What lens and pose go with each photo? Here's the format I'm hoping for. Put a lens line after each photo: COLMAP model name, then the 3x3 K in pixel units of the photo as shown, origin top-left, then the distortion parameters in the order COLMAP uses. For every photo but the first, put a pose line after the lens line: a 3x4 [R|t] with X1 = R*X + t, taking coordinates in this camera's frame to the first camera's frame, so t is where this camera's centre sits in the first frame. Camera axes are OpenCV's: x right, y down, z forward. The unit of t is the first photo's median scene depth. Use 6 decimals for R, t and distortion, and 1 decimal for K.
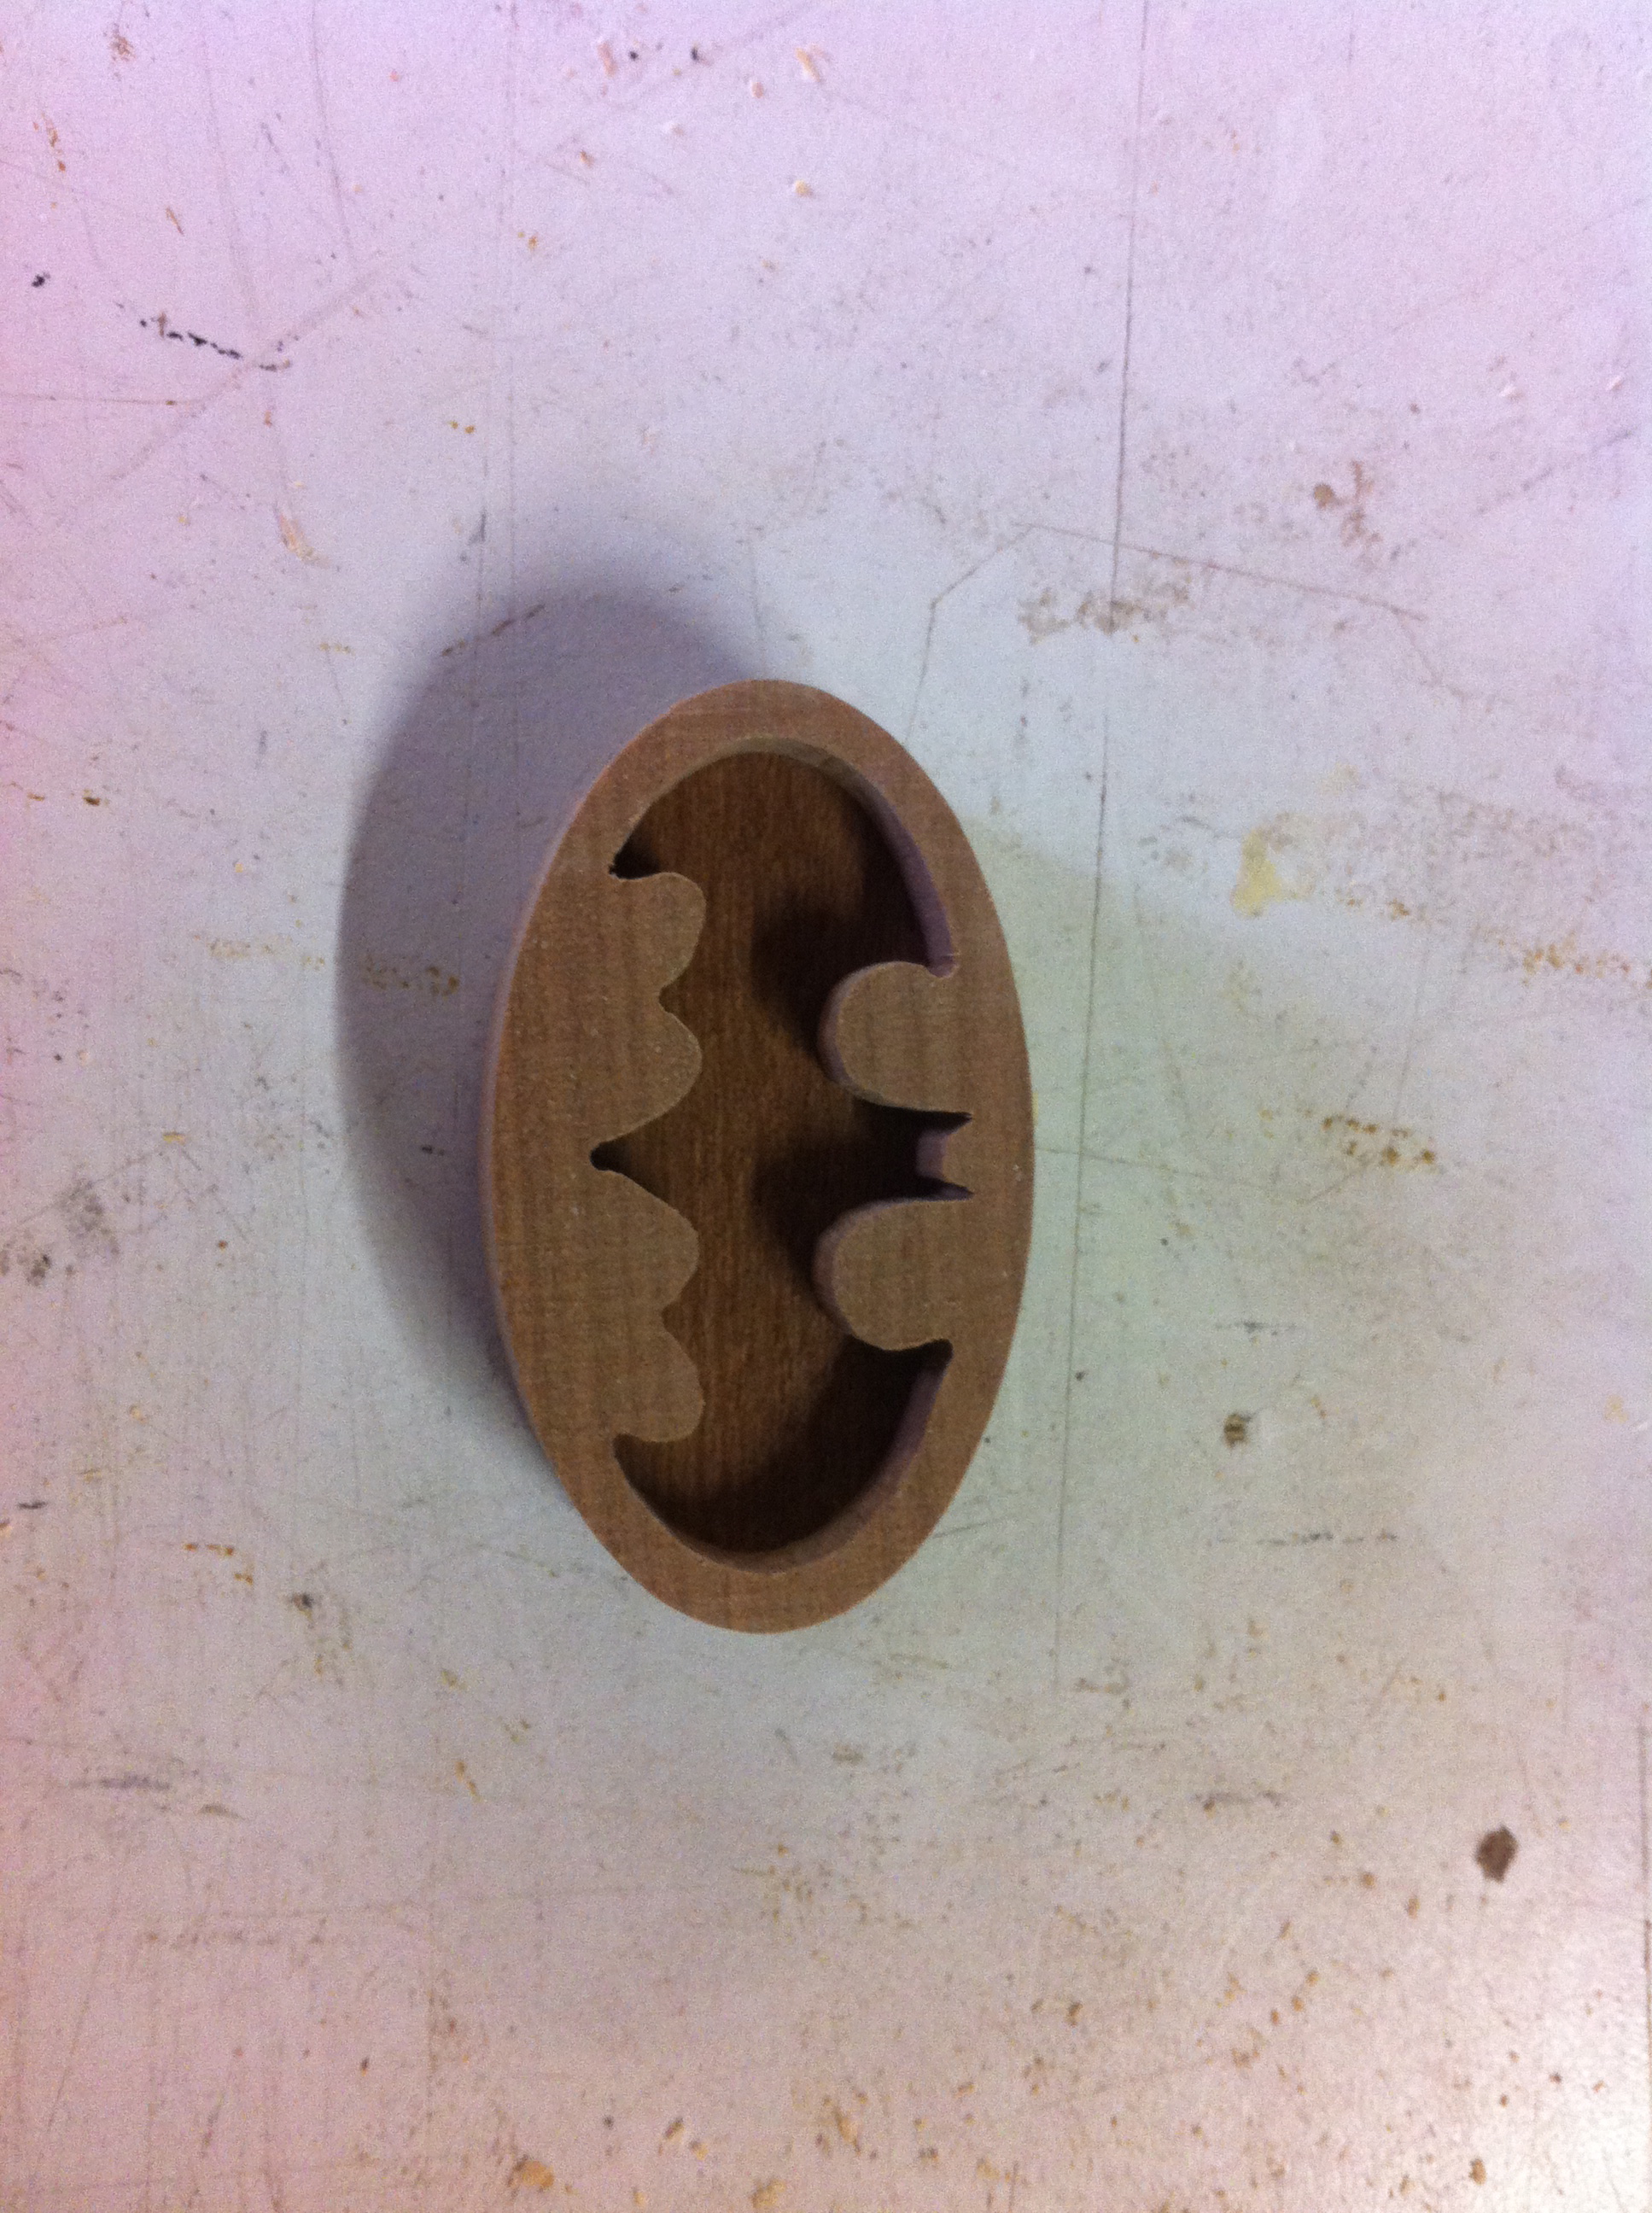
lens RADIAL K [[2142.2, 0, 826.0], [0, 2142.2, 1106.5], [0, 0, 1]] dist [0.090246, -0.365521]
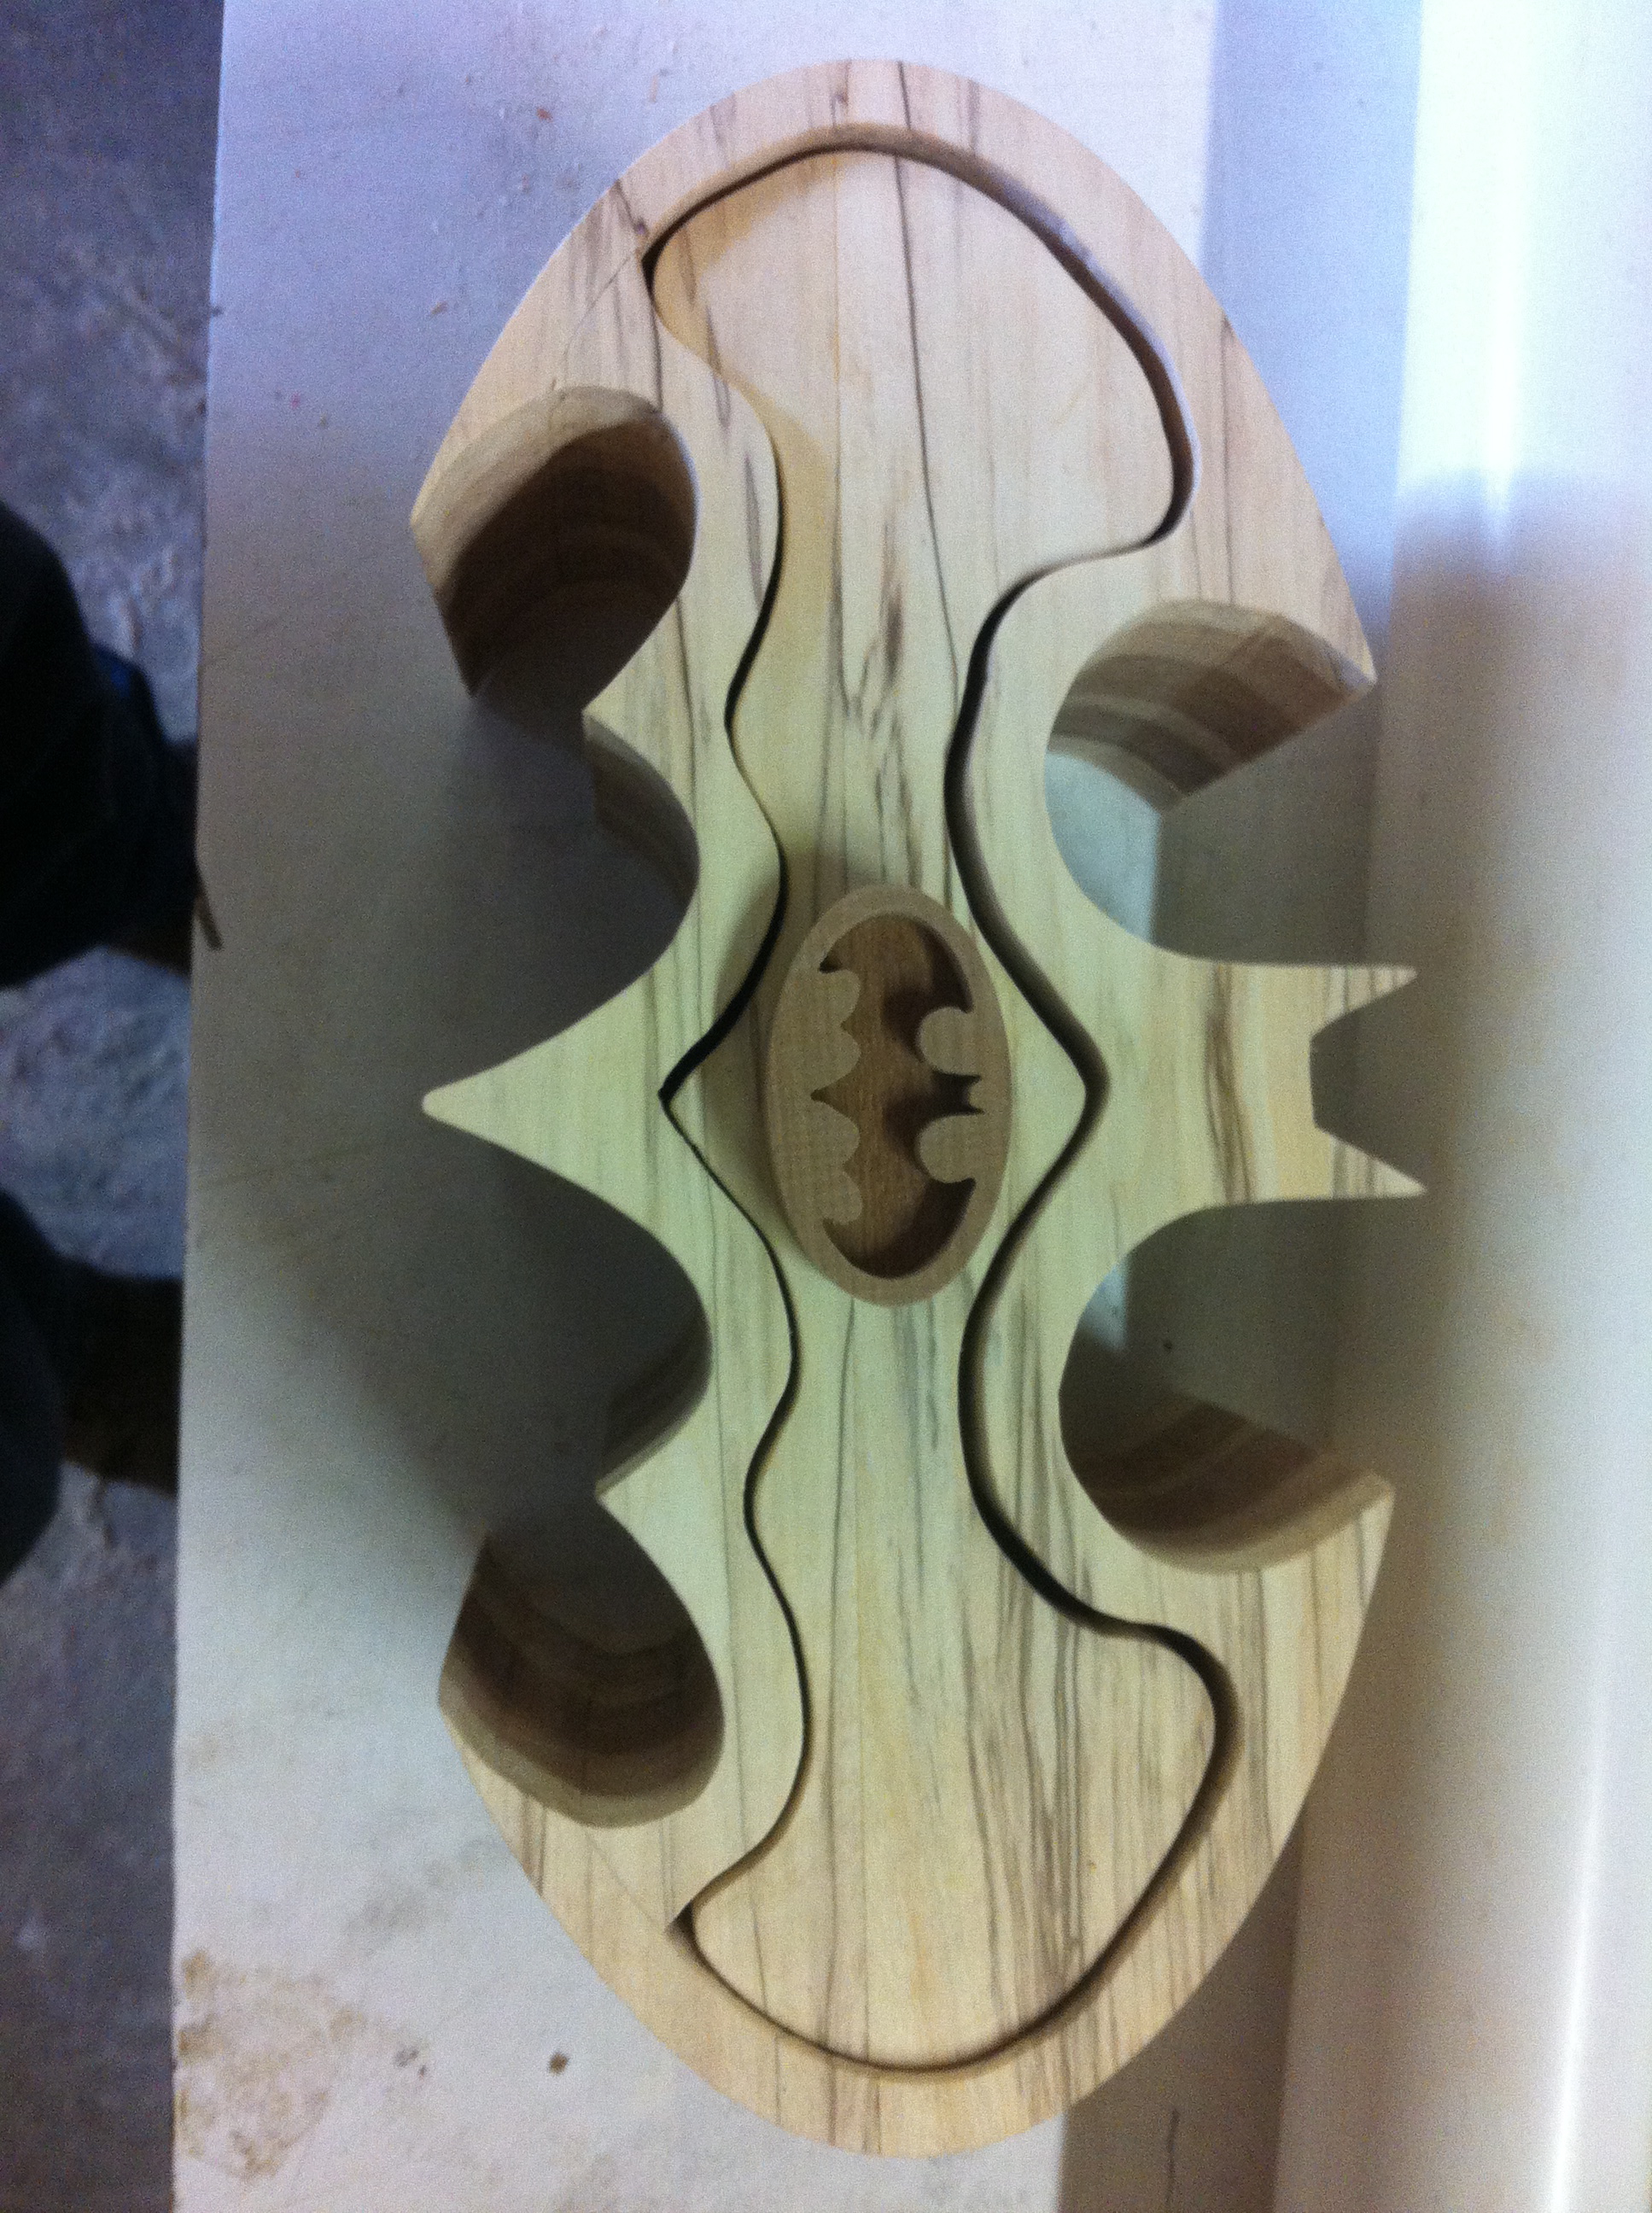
lens RADIAL K [[2142.2, 0, 826.0], [0, 2142.2, 1106.5], [0, 0, 1]] dist [0.090246, -0.365521]
pose [[0.990306, -0.018500, -0.137667, 0.211816], [0.013321, 0.999172, -0.038447, 0.118596], [0.138265, 0.036240, 0.989732, -1.208933]]
